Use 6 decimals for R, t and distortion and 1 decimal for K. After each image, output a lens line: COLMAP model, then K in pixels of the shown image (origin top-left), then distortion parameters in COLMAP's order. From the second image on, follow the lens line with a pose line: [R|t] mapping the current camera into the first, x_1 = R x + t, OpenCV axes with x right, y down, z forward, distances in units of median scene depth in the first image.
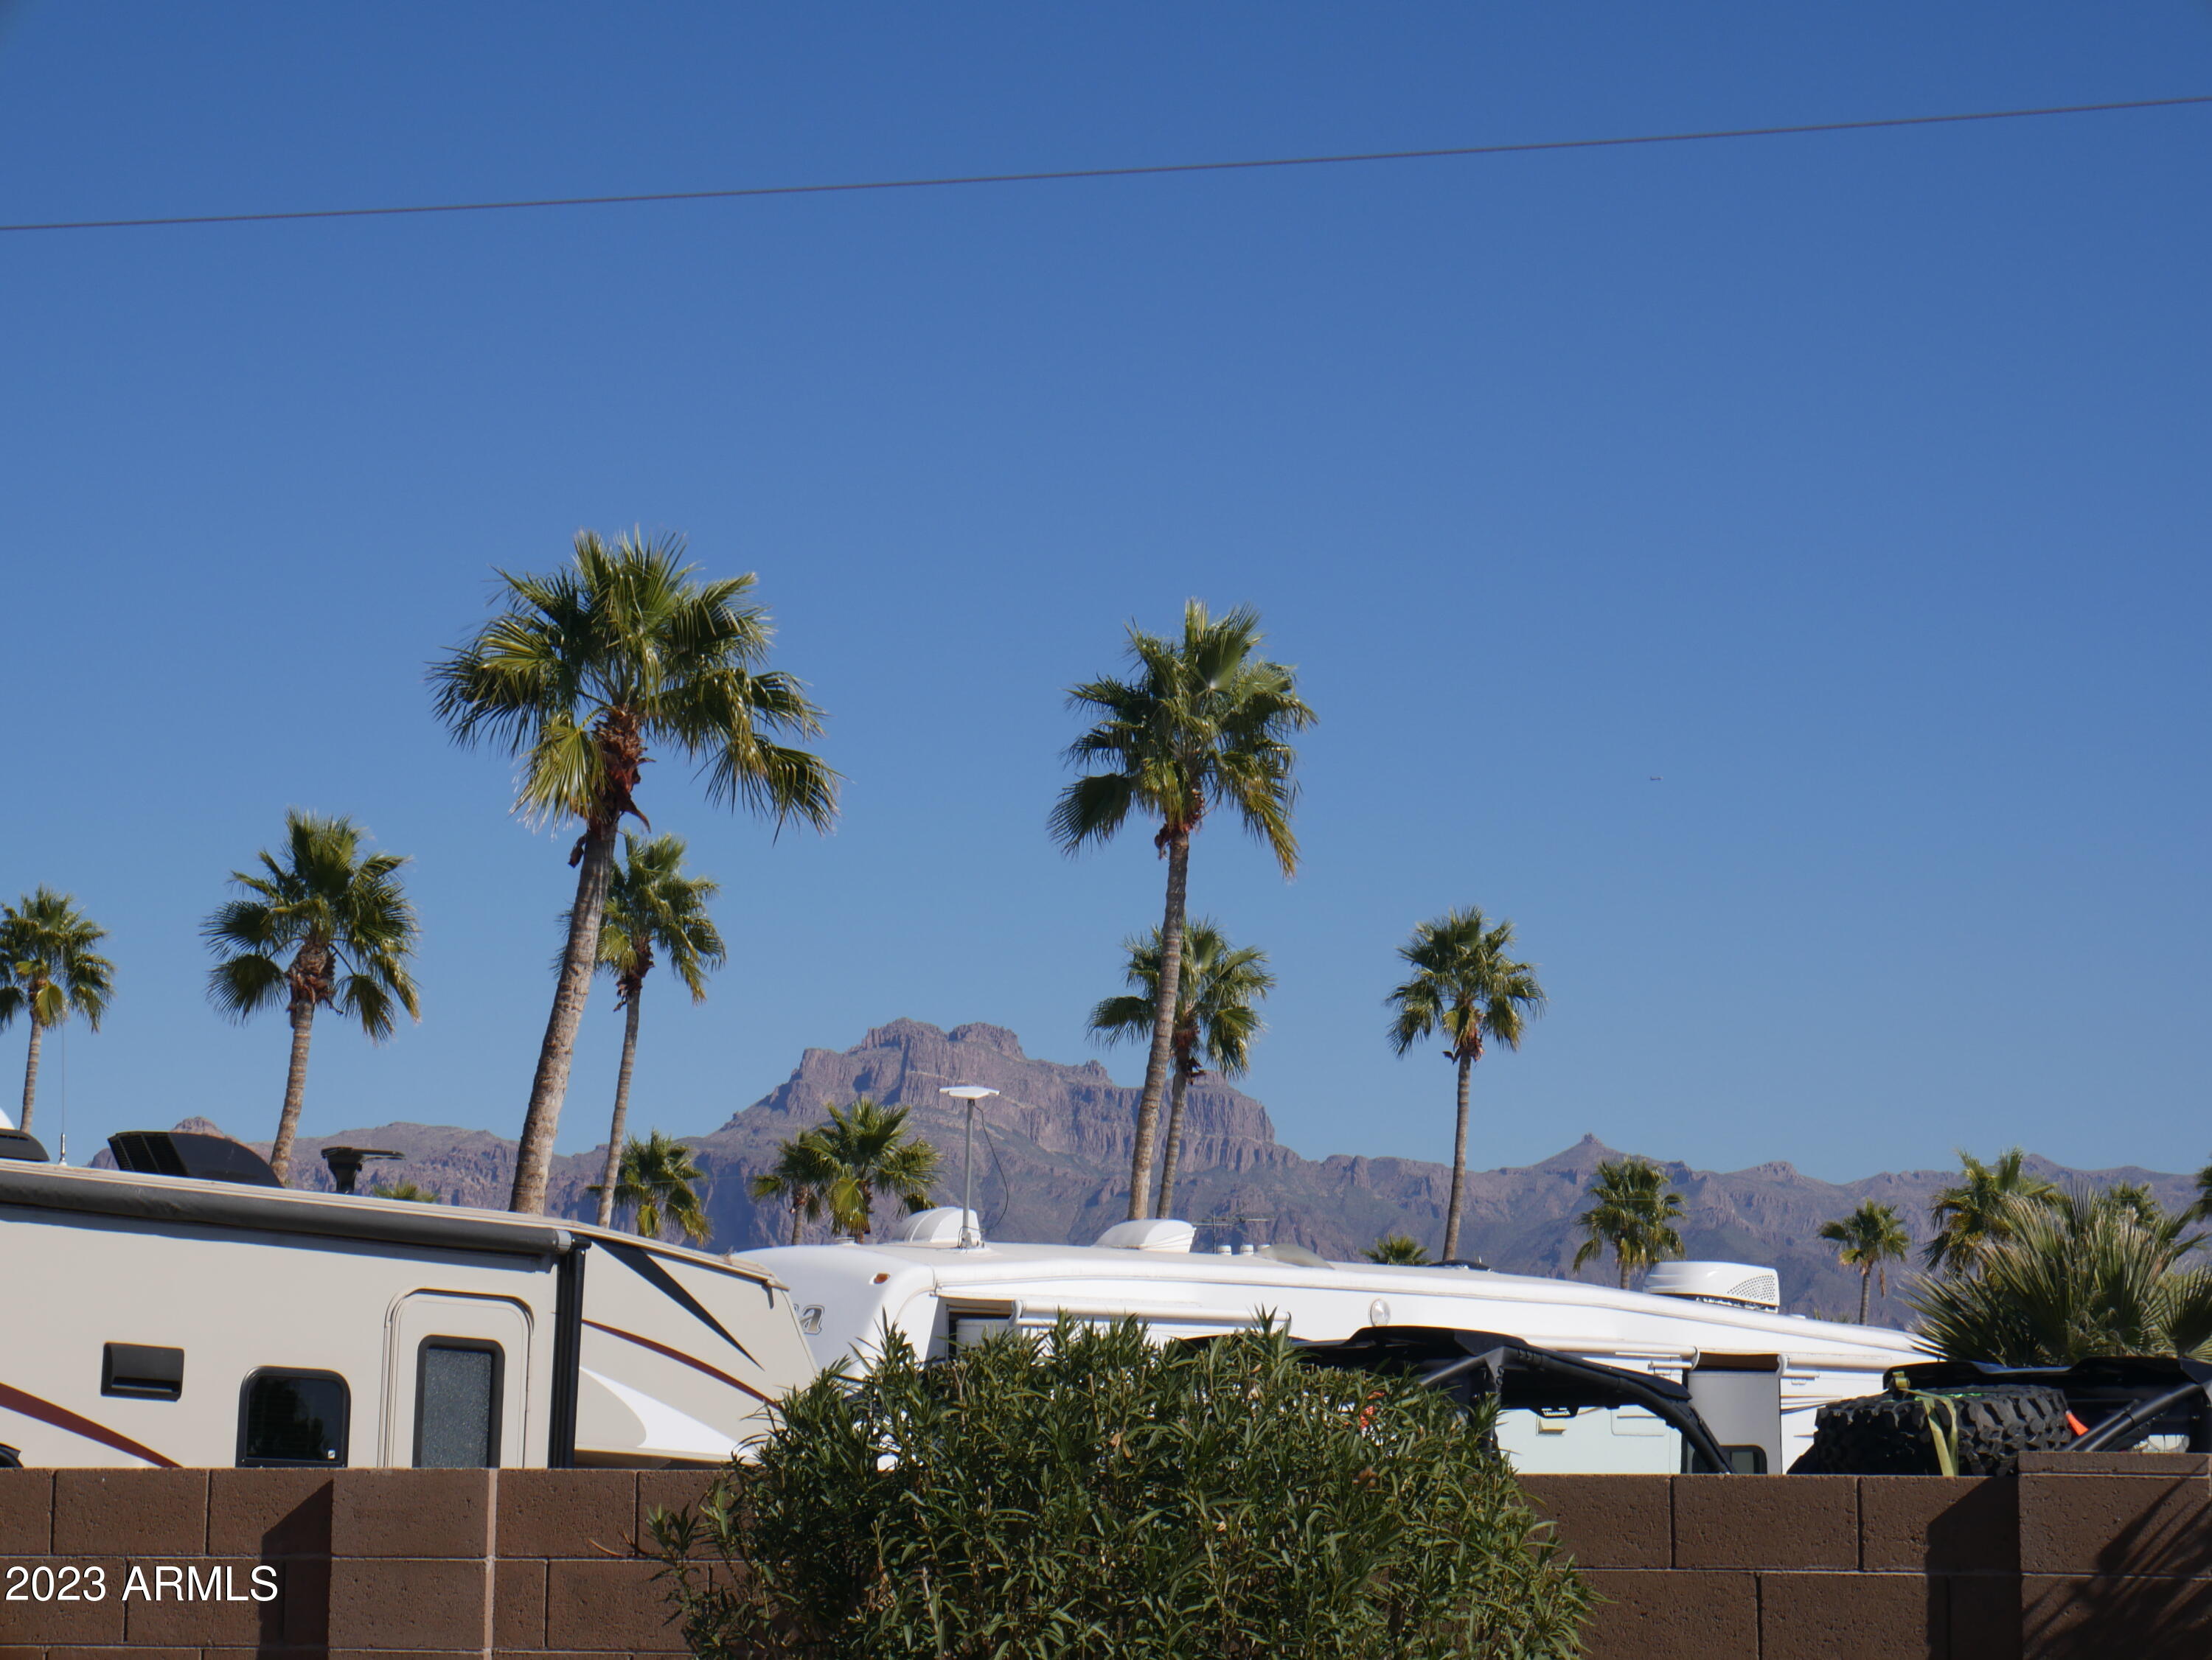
lens RADIAL K [[5142.0, 0, 1091.0], [0, 5142.0, 838.5], [0, 0, 1]] dist [0.171308, 0.000000]
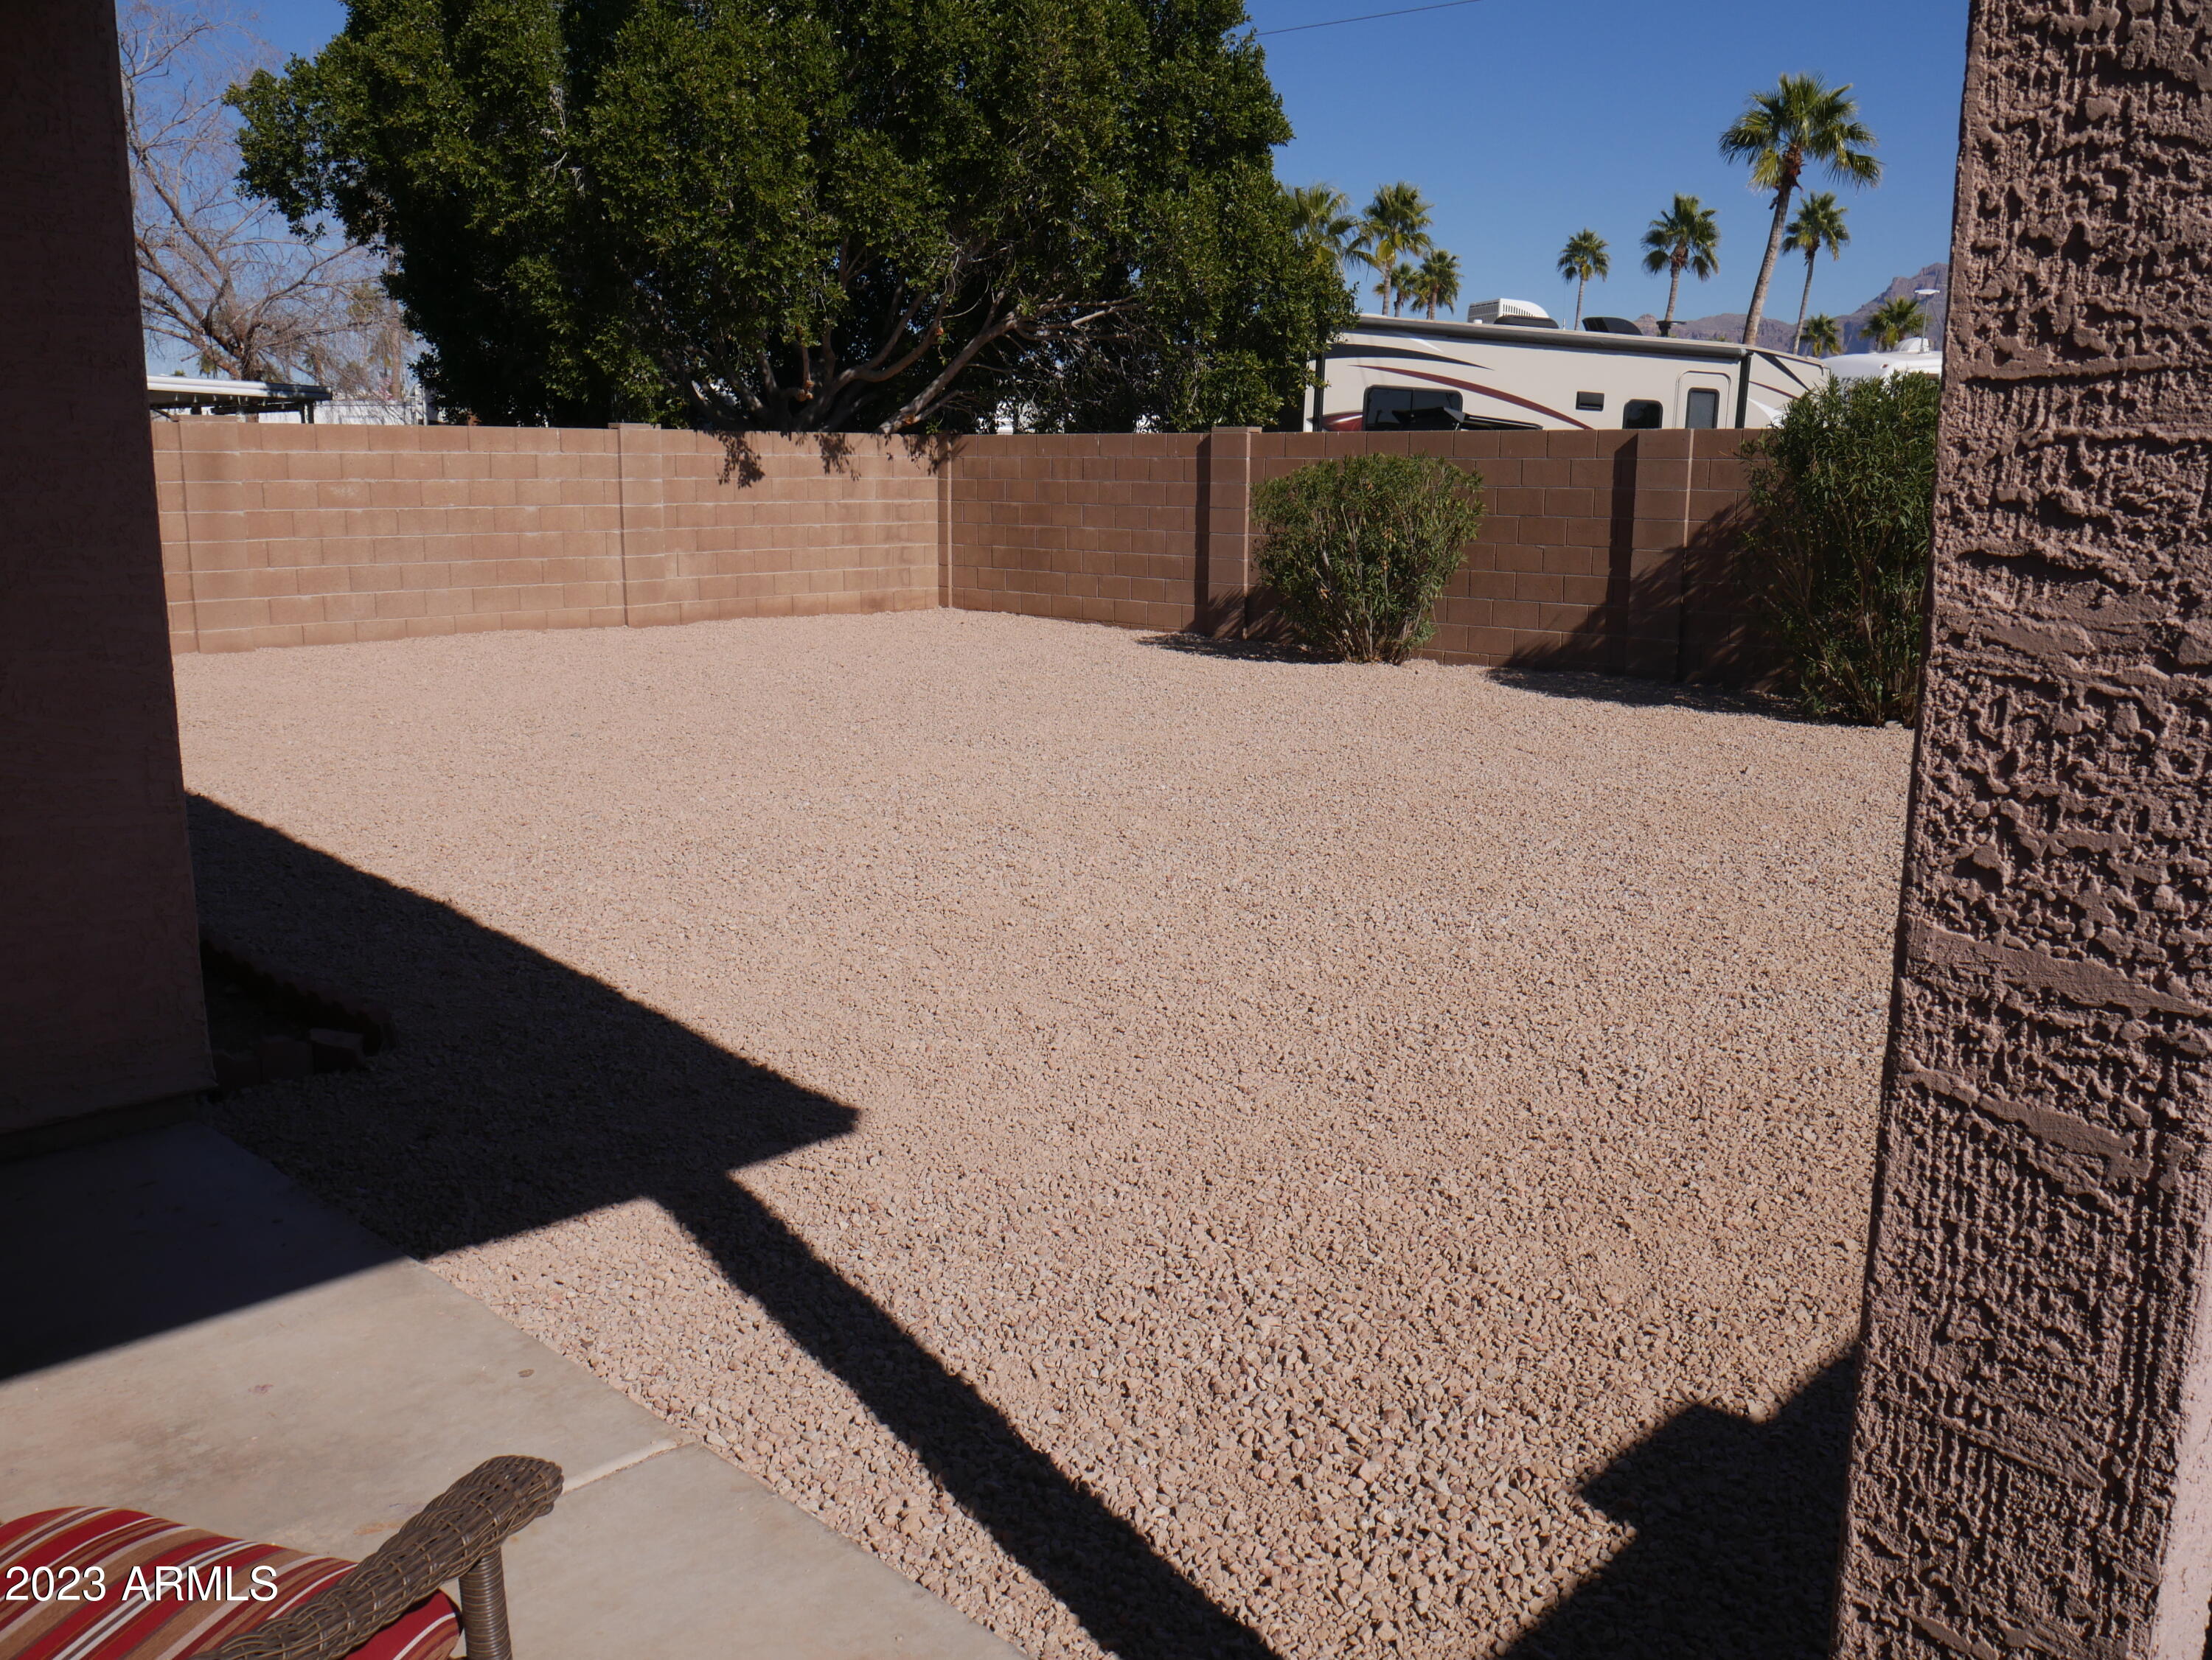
lens RADIAL K [[1831.7, 0, 1133.9], [0, 1831.7, 844.9], [0, 0, 1]] dist [-0.012078, 0.015091]
pose [[0.905876, 0.082187, -0.415493, 0.013636], [0.058711, 0.947155, 0.315356, -0.000468], [0.419455, -0.310067, 0.853180, -0.028659]]
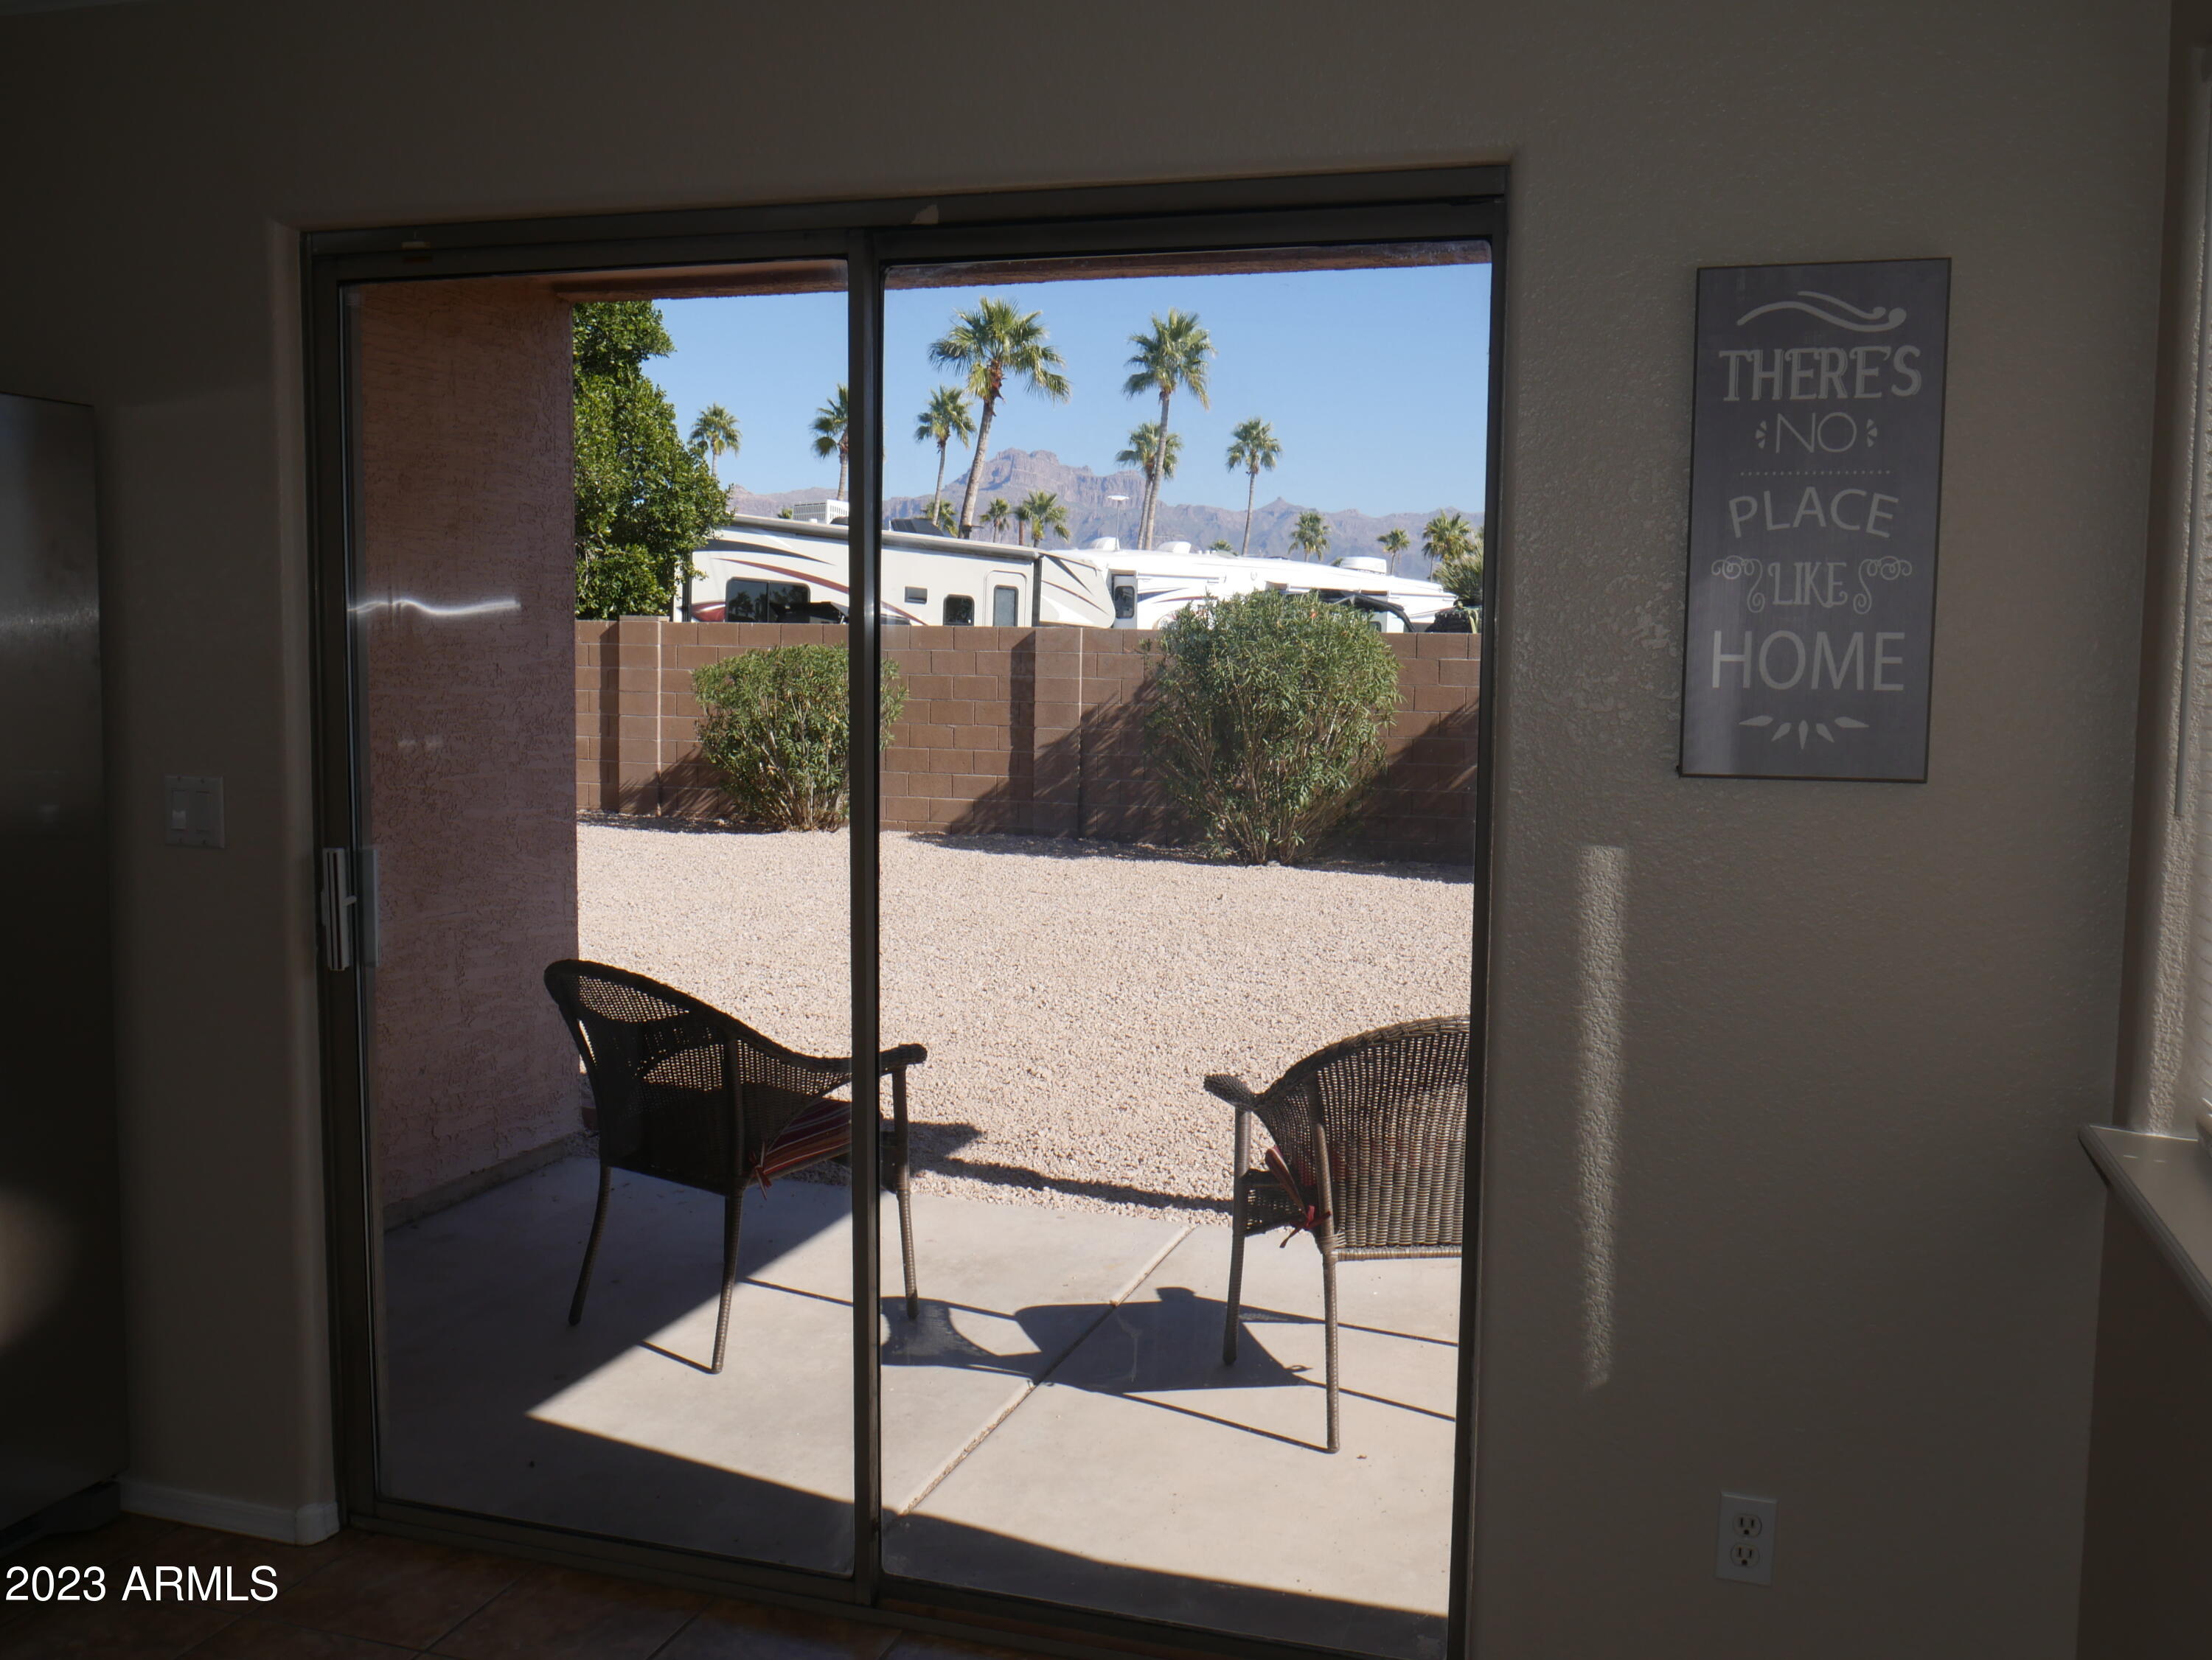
lens RADIAL K [[2051.9, 0, 1106.5], [0, 2051.9, 844.7], [0, 0, 1]] dist [-0.029132, 0.000000]
pose [[0.999792, 0.007161, 0.019084, -0.034437], [-0.011287, 0.974108, 0.225801, -0.014074], [-0.016973, -0.225970, 0.973986, -0.111641]]
